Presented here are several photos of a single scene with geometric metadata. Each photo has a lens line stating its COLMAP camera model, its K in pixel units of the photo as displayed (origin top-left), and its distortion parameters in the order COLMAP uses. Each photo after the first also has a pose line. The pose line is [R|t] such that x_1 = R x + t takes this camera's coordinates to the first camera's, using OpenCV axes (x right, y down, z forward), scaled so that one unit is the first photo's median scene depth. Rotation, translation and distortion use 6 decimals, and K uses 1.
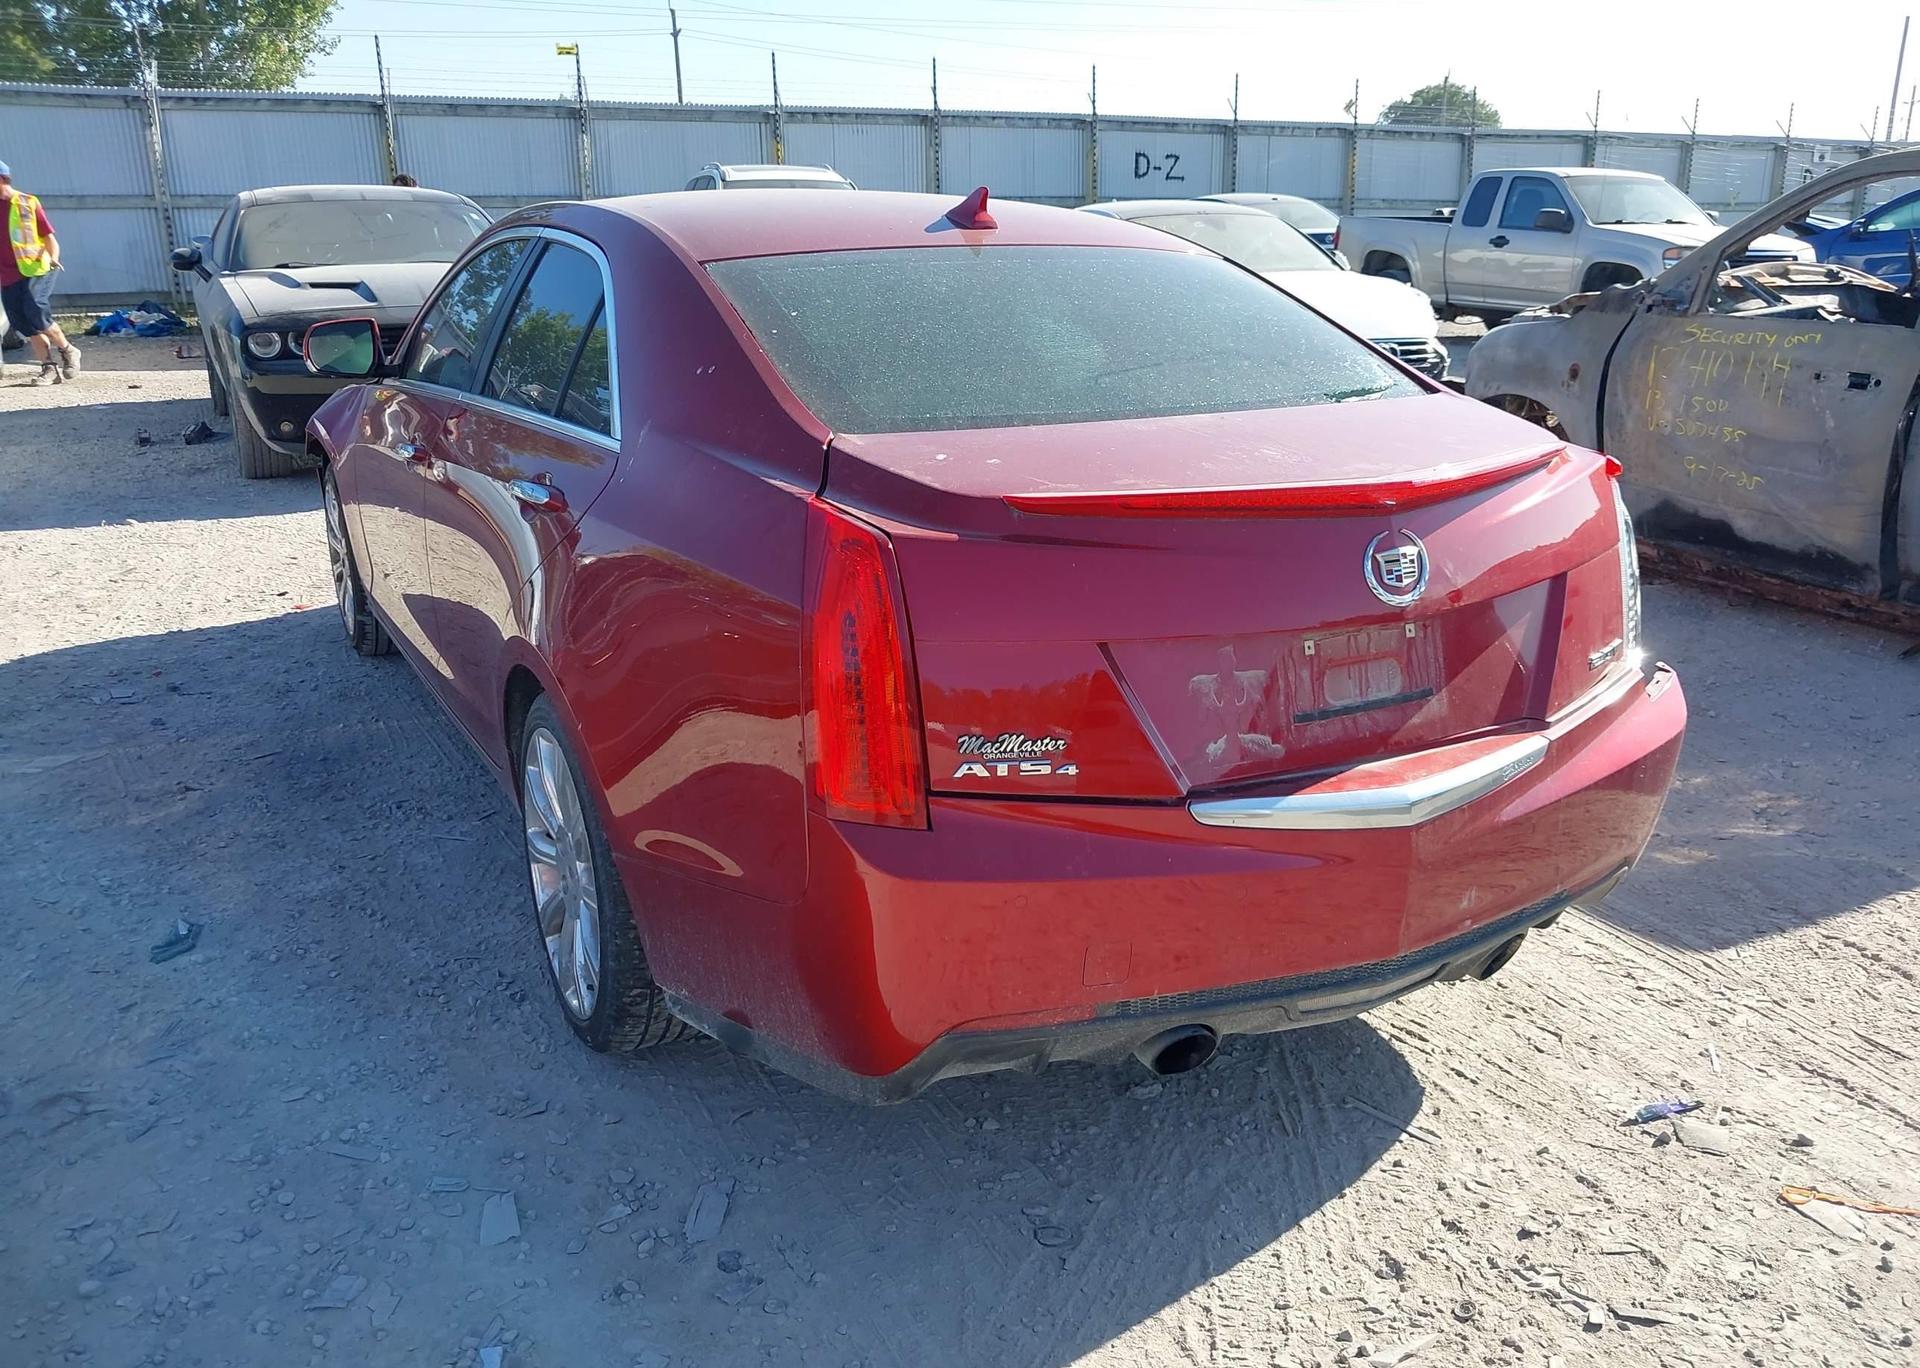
lens RADIAL K [[1521.3, 0, 972.3], [0, 1521.3, 679.3], [0, 0, 1]] dist [-0.018364, 0.017903]
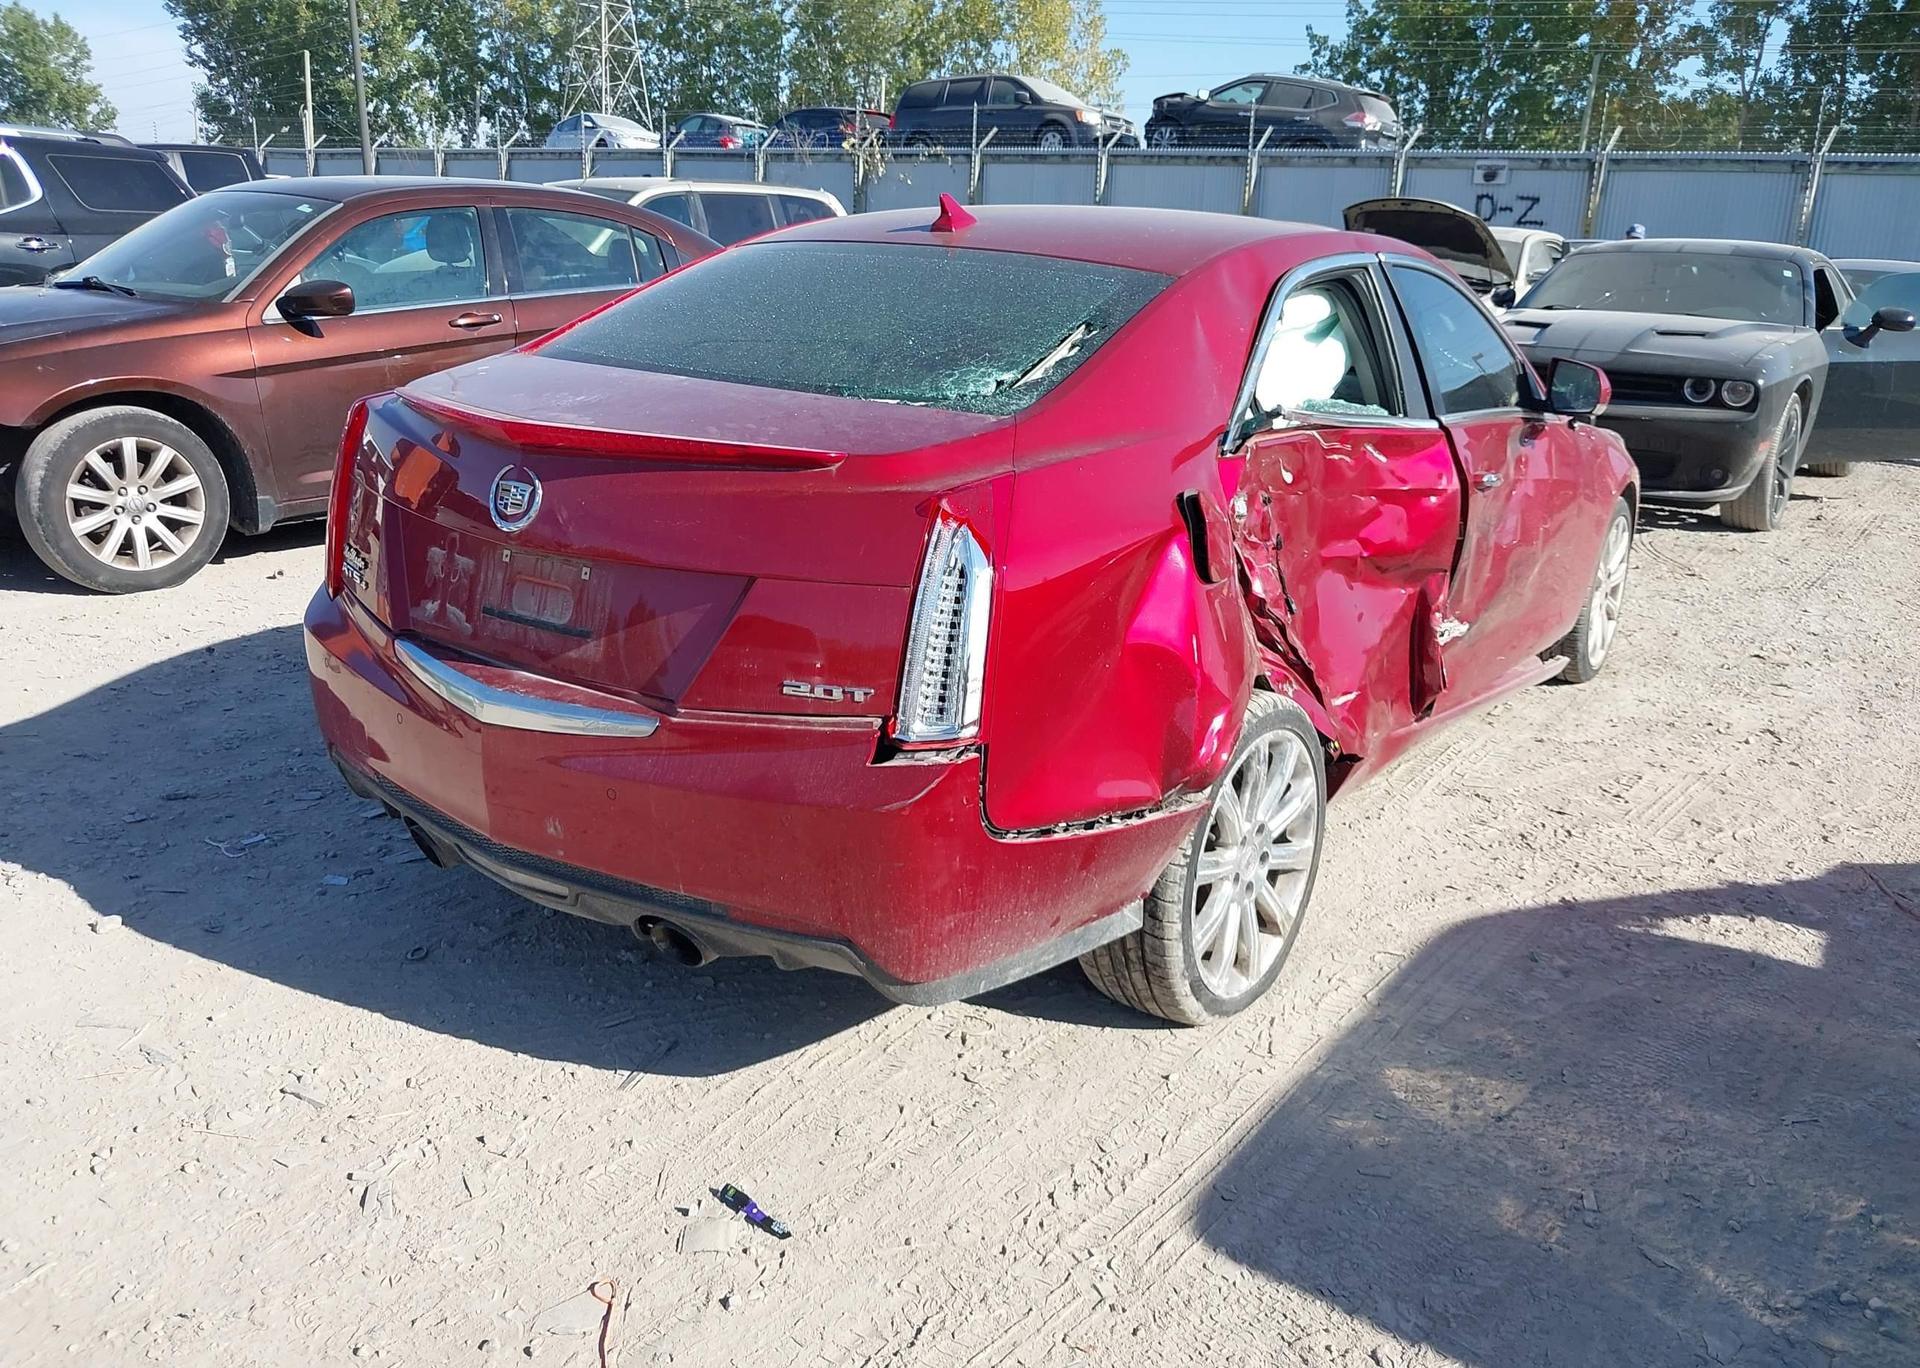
lens RADIAL K [[1521.3, 0, 972.3], [0, 1521.3, 679.3], [0, 0, 1]] dist [-0.018364, 0.017903]
pose [[0.486240, 0.271565, -0.830556, 0.920388], [-0.306658, 0.943062, 0.128821, -0.126830], [0.818249, 0.192059, 0.541832, 0.443522]]
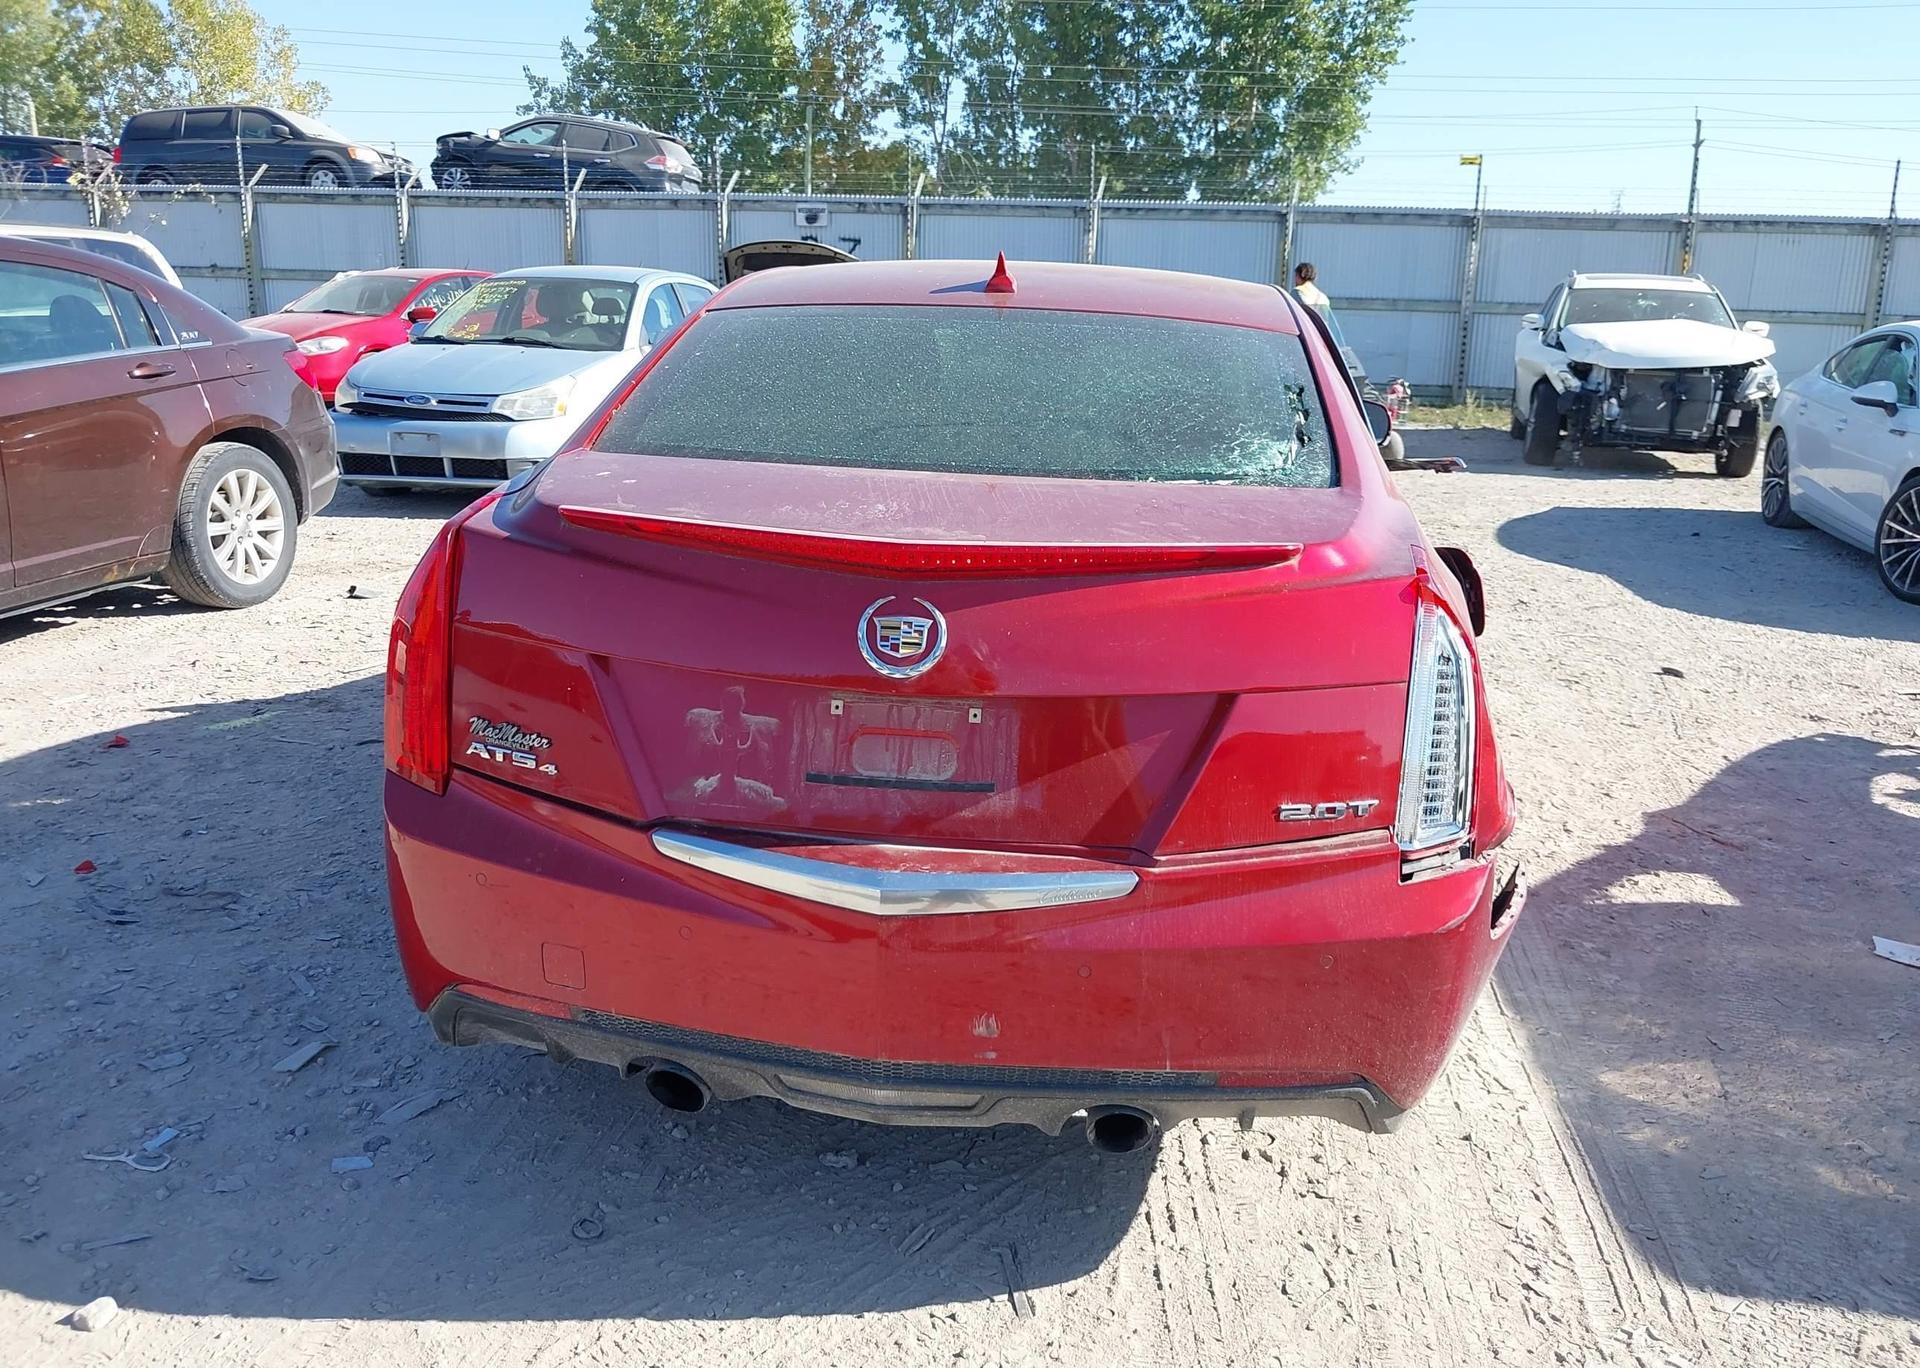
lens RADIAL K [[1504.8, 0, 969.7], [0, 1504.8, 674.4], [0, 0, 1]] dist [0.015182, -0.013419]
pose [[0.824428, 0.162408, -0.542164, 0.524480], [-0.199140, 0.979927, -0.009276, -0.032185], [0.529775, 0.115614, 0.840222, 0.163207]]
